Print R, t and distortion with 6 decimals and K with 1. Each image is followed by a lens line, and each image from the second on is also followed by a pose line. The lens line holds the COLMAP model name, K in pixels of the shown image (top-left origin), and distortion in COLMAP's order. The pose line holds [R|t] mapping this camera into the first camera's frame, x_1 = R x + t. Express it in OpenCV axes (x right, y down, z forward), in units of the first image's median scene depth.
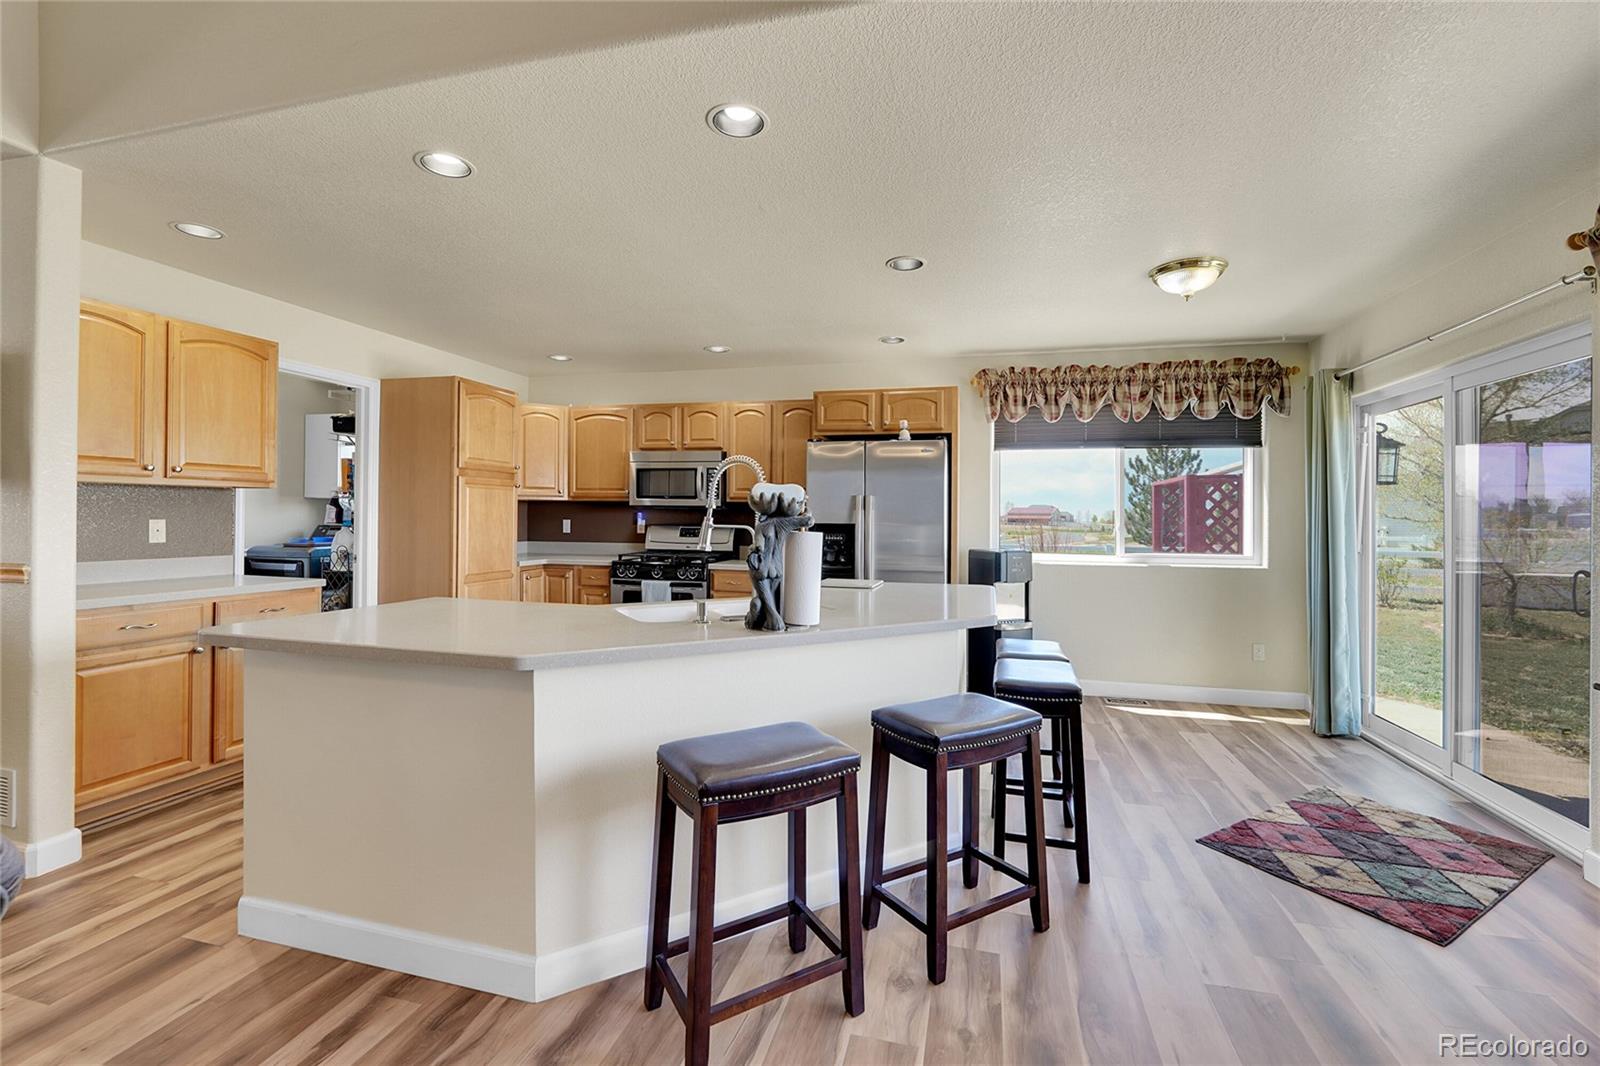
lens RADIAL K [[673.1, 0, 816.5], [0, 673.1, 517.9], [0, 0, 1]] dist [-0.004172, -0.000493]
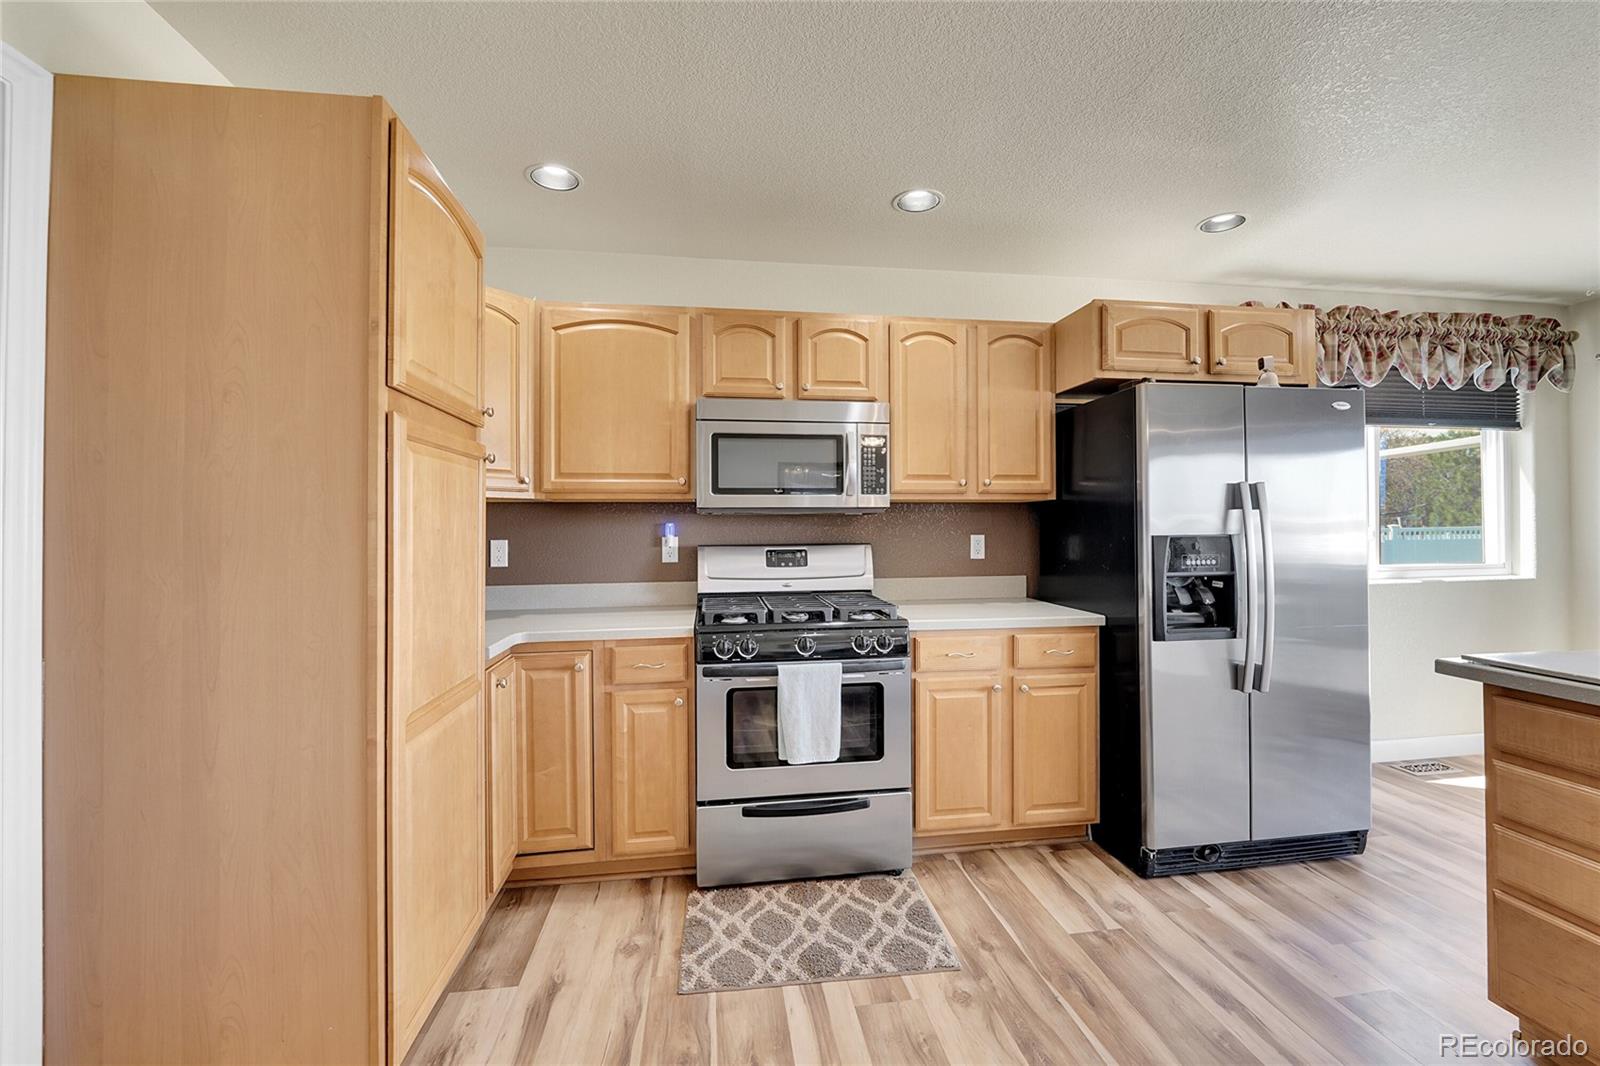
lens RADIAL K [[669.0, 0, 824.3], [0, 669.0, 515.2], [0, 0, 1]] dist [-0.003497, -0.000456]
pose [[0.920013, -0.011525, 0.391718, -0.437138], [0.018438, 0.999733, -0.013892, -0.005327], [-0.391453, 0.020003, 0.919981, 0.586580]]
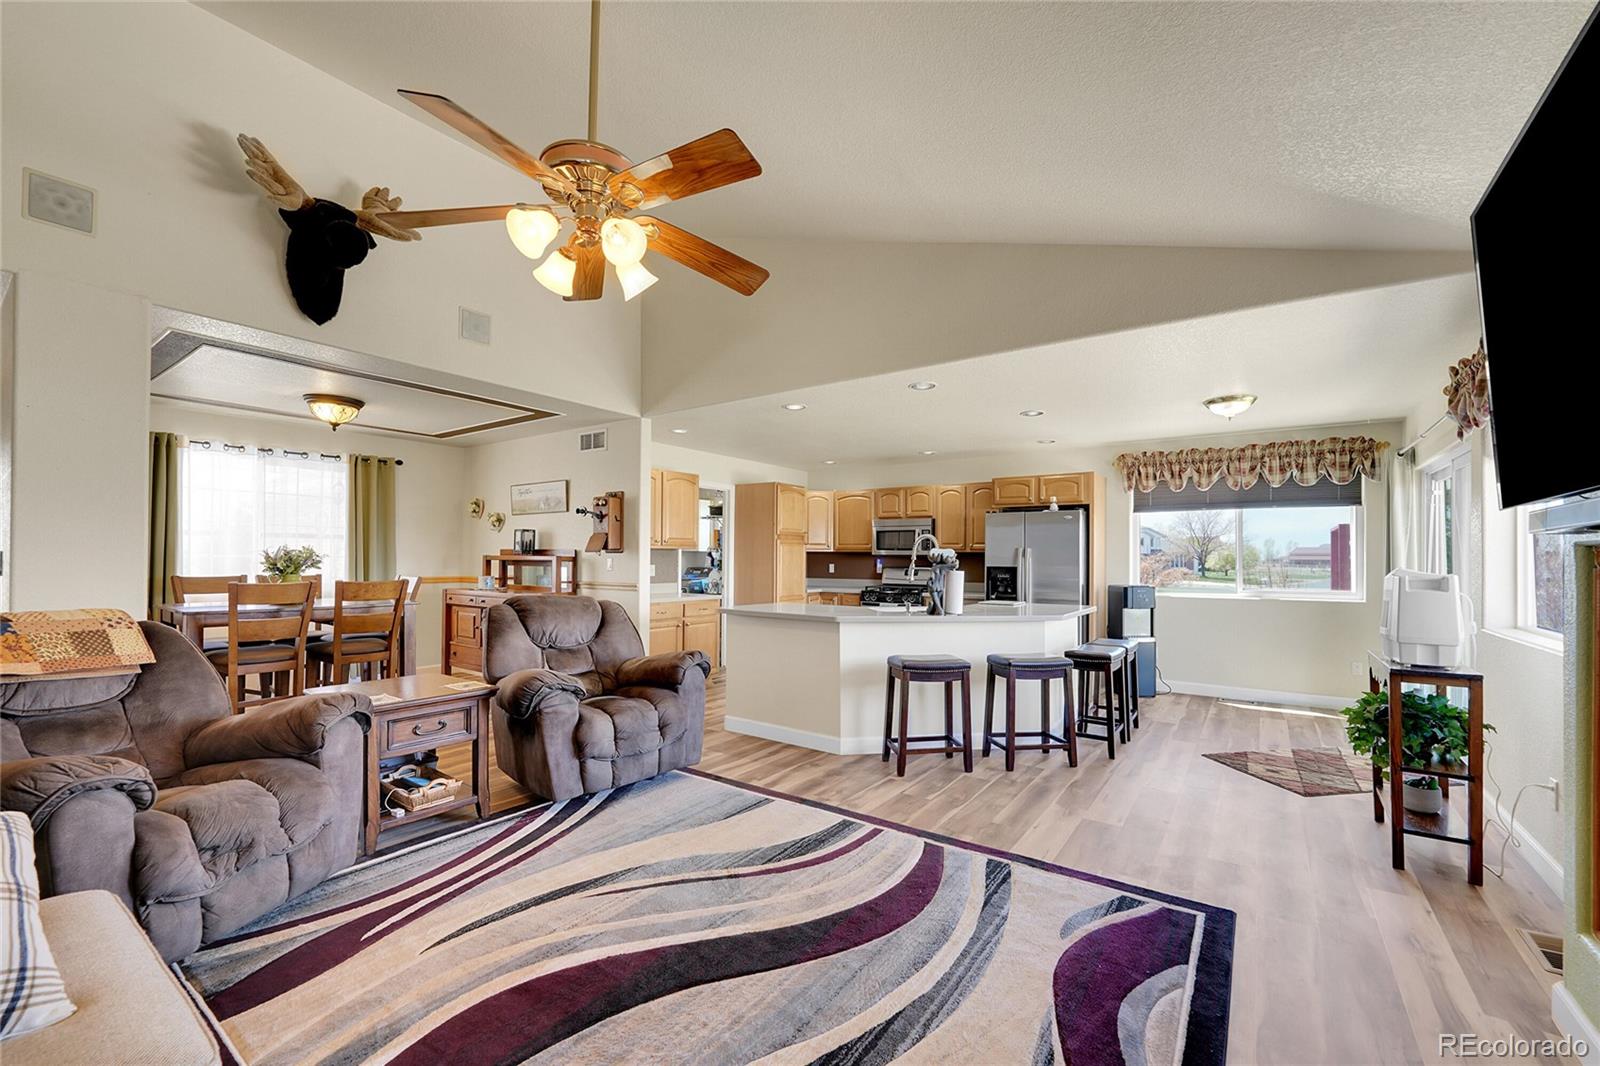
lens RADIAL K [[650.5, 0, 798.6], [0, 650.5, 556.5], [0, 0, 1]] dist [-0.009368, -0.000305]
pose [[0.929943, -0.005359, -0.367664, 0.127394], [0.002944, 0.999970, -0.007129, -0.005215], [0.367691, 0.005547, 0.929932, -0.502997]]
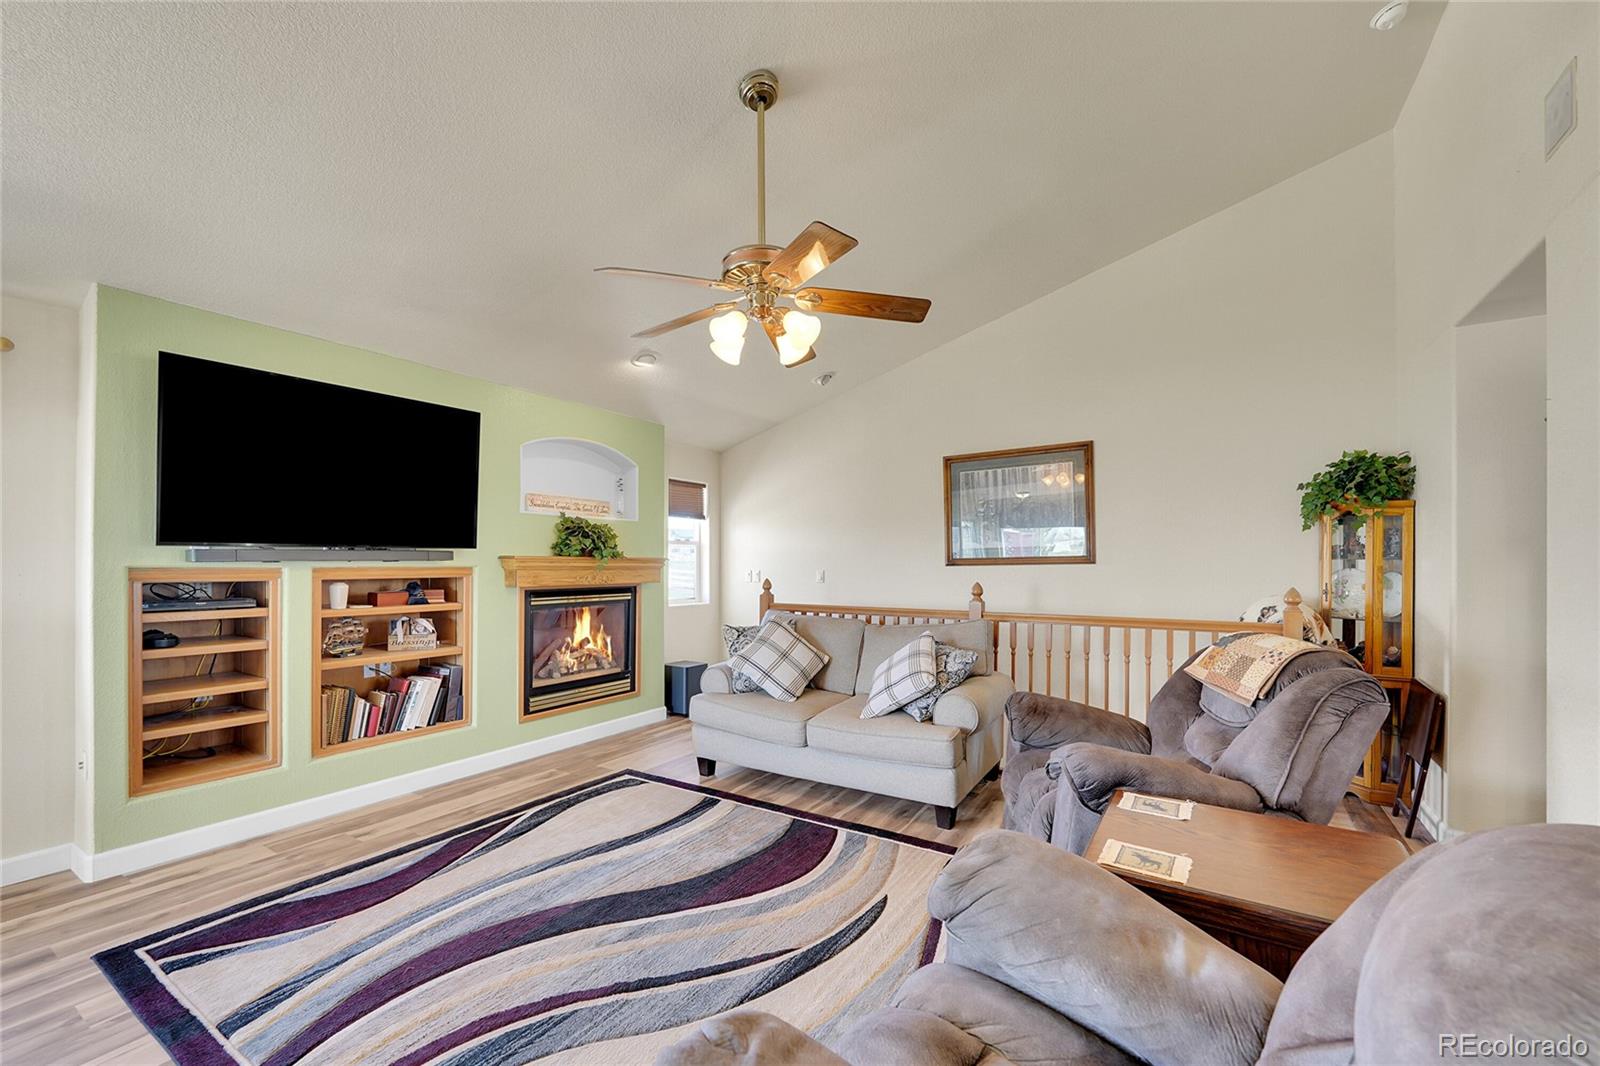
lens RADIAL K [[656.2, 0, 801.1], [0, 656.2, 566.1], [0, 0, 1]] dist [-0.012529, -0.000598]
pose [[-0.950866, -0.014866, 0.309245, -0.378027], [-0.012850, 0.999881, 0.008556, -0.026629], [-0.309335, 0.004162, -0.950944, 0.378028]]
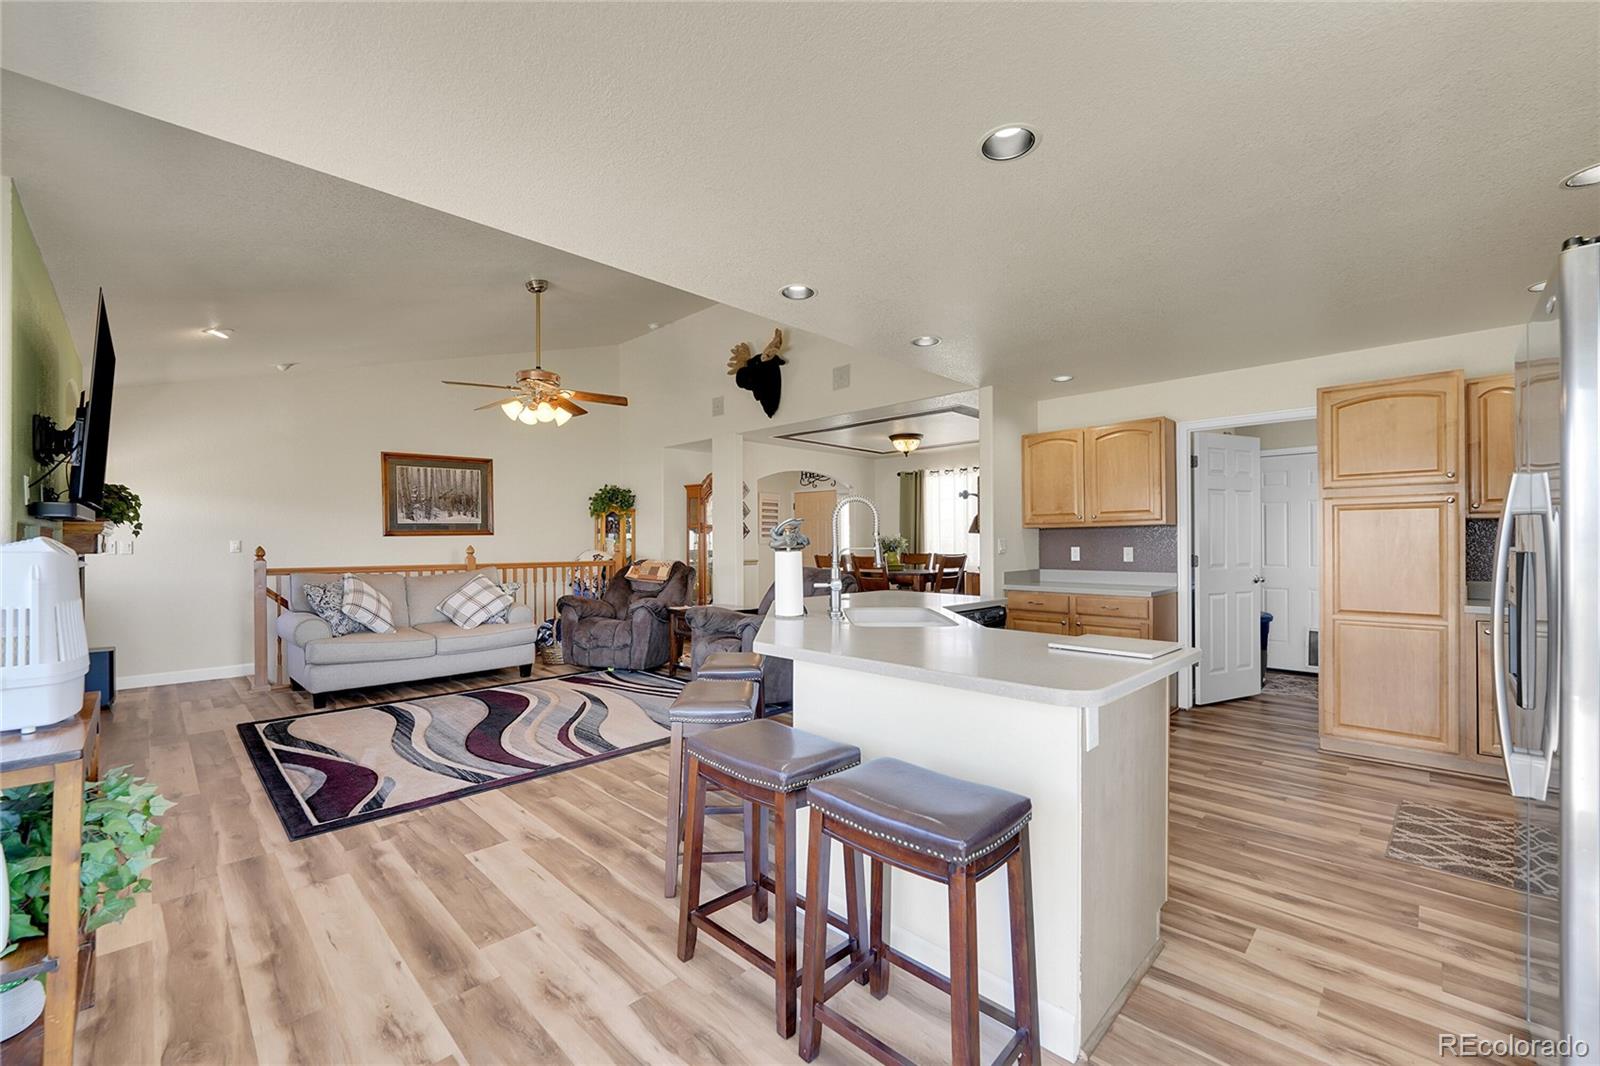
lens RADIAL K [[646.8, 0, 803.8], [0, 646.8, 548.5], [0, 0, 1]] dist [-0.002627, -0.009586]
pose [[-0.507003, -0.002953, -0.861939, 0.522162], [-0.003463, 0.999993, -0.001389, 0.006910], [0.861937, 0.002281, -0.507010, 0.781556]]
